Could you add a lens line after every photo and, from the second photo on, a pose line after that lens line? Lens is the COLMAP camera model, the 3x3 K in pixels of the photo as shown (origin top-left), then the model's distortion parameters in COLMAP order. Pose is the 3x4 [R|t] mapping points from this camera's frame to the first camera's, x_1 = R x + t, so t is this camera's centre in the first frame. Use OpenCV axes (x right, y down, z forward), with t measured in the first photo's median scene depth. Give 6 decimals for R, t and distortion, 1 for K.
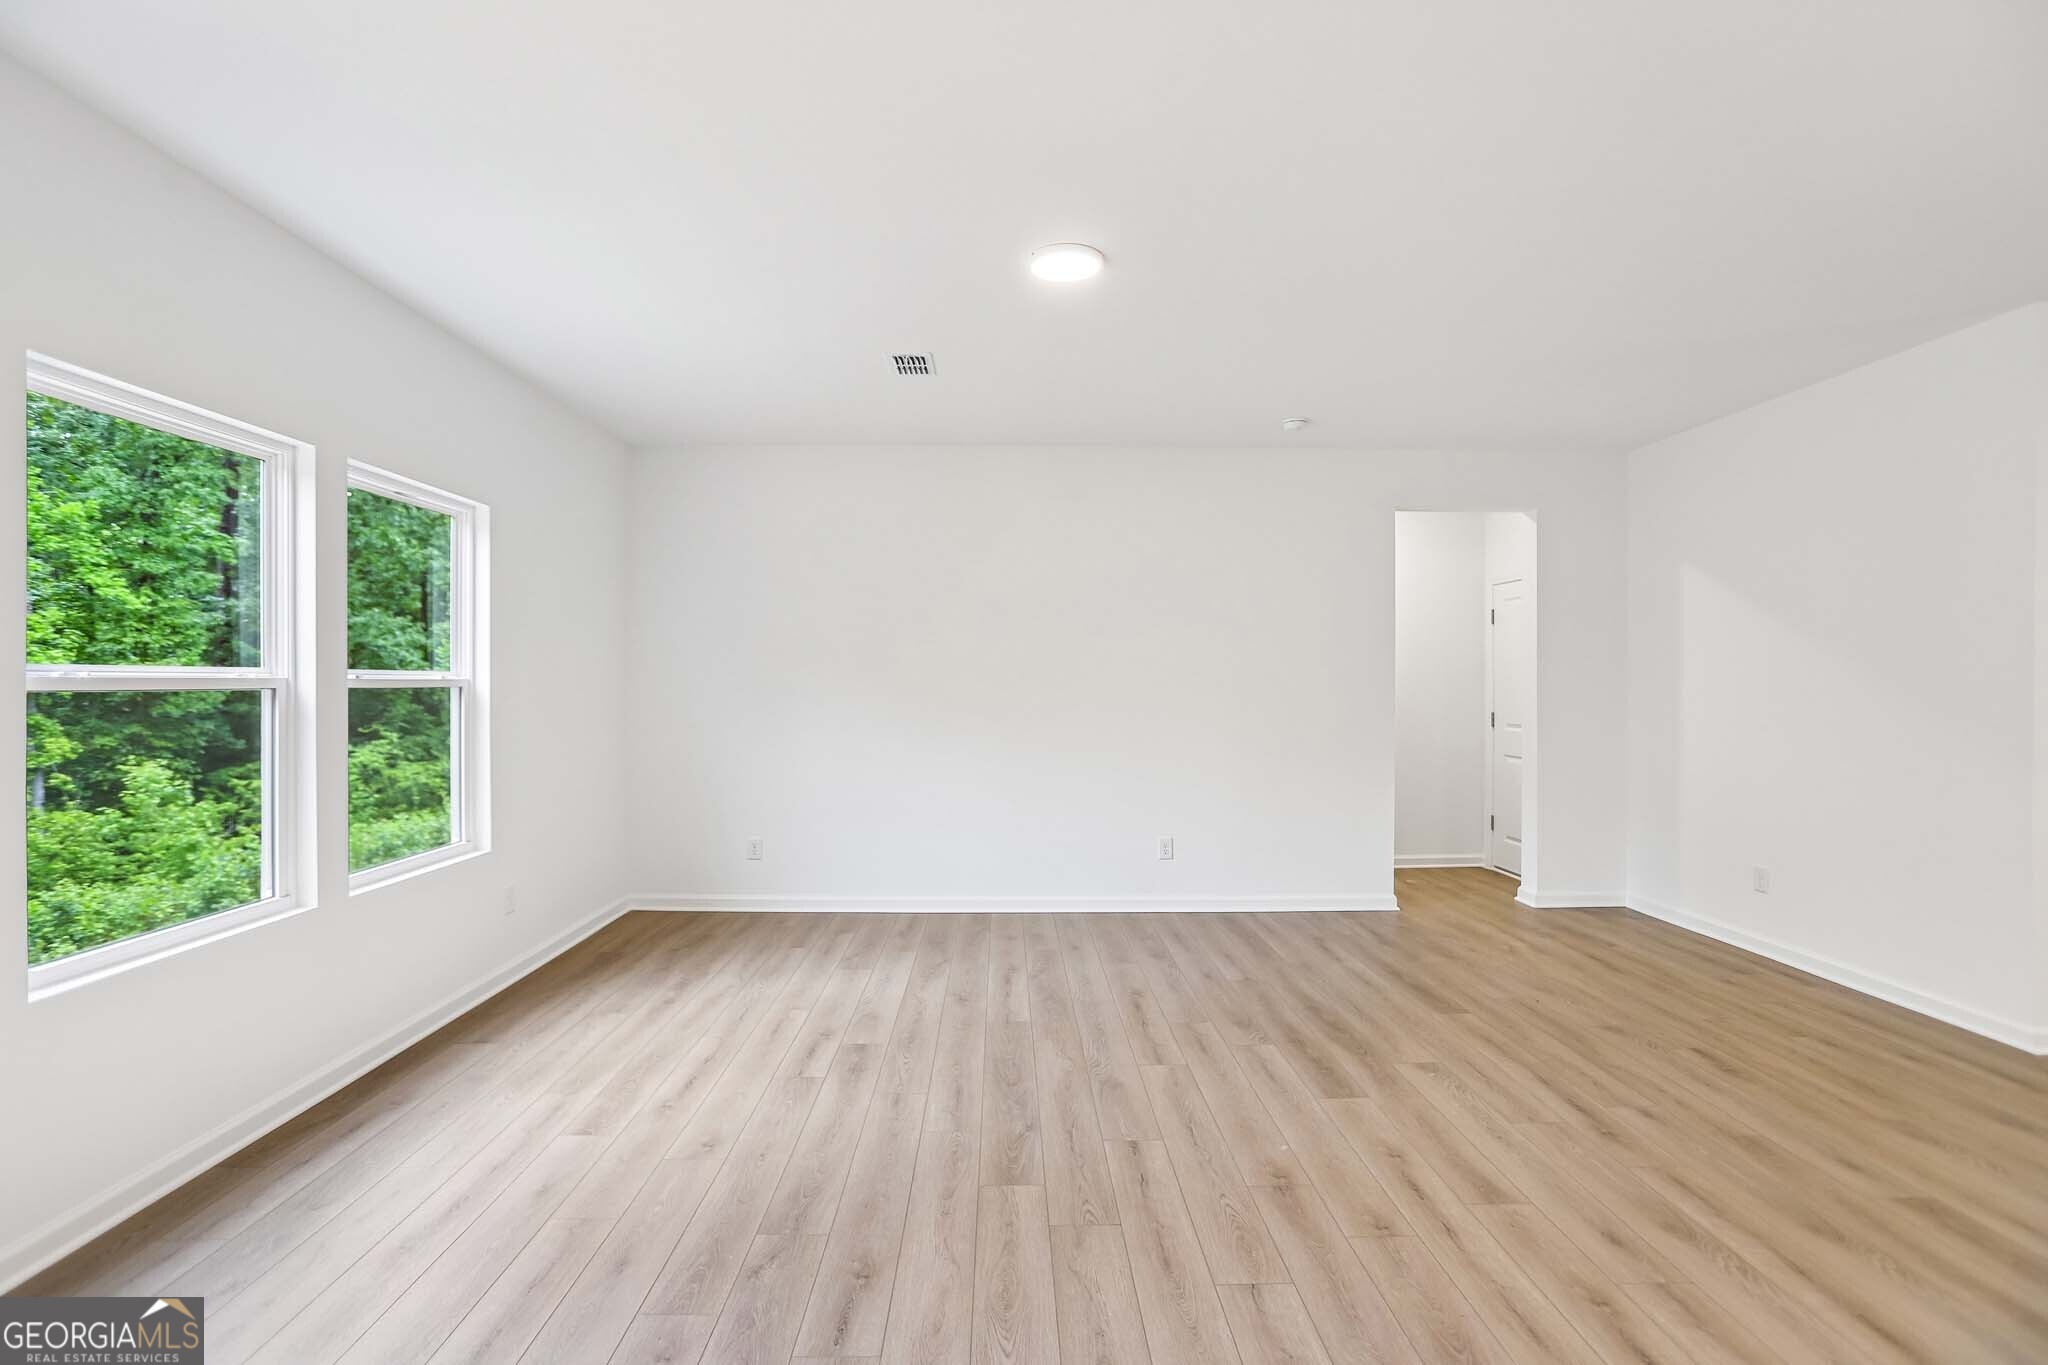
lens RADIAL K [[940.8, 0, 1016.7], [0, 940.8, 684.5], [0, 0, 1]] dist [-0.057399, 0.030577]
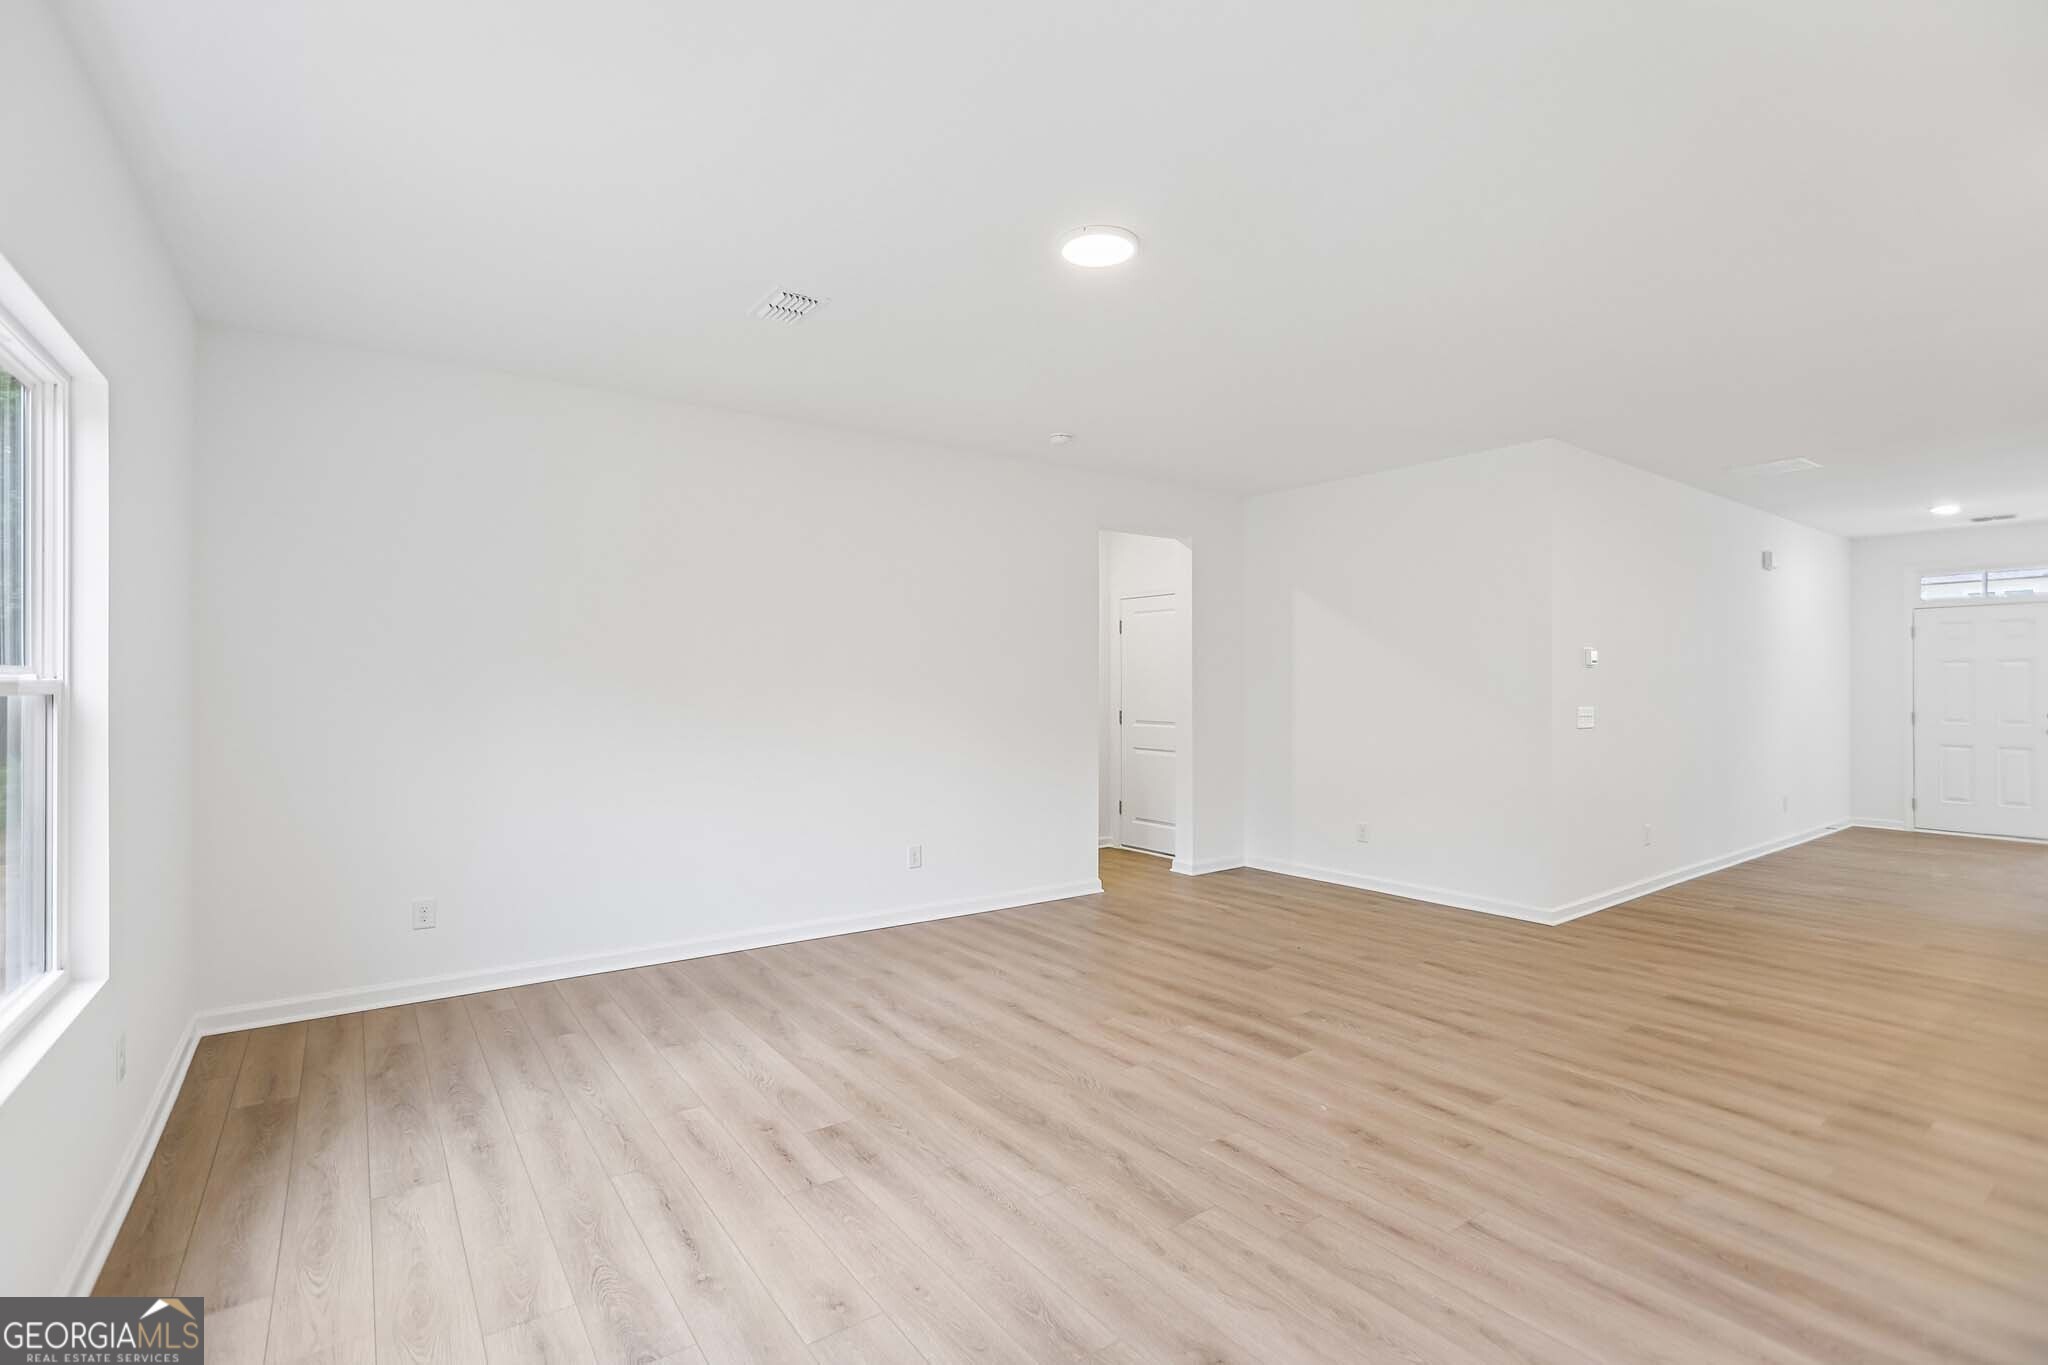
lens RADIAL K [[940.8, 0, 1016.7], [0, 940.8, 684.5], [0, 0, 1]] dist [-0.057399, 0.030577]
pose [[0.819215, -0.000083, 0.573487, -0.497770], [0.001904, 0.999995, -0.002574, 0.000167], [-0.573484, 0.003201, 0.819211, 0.237972]]
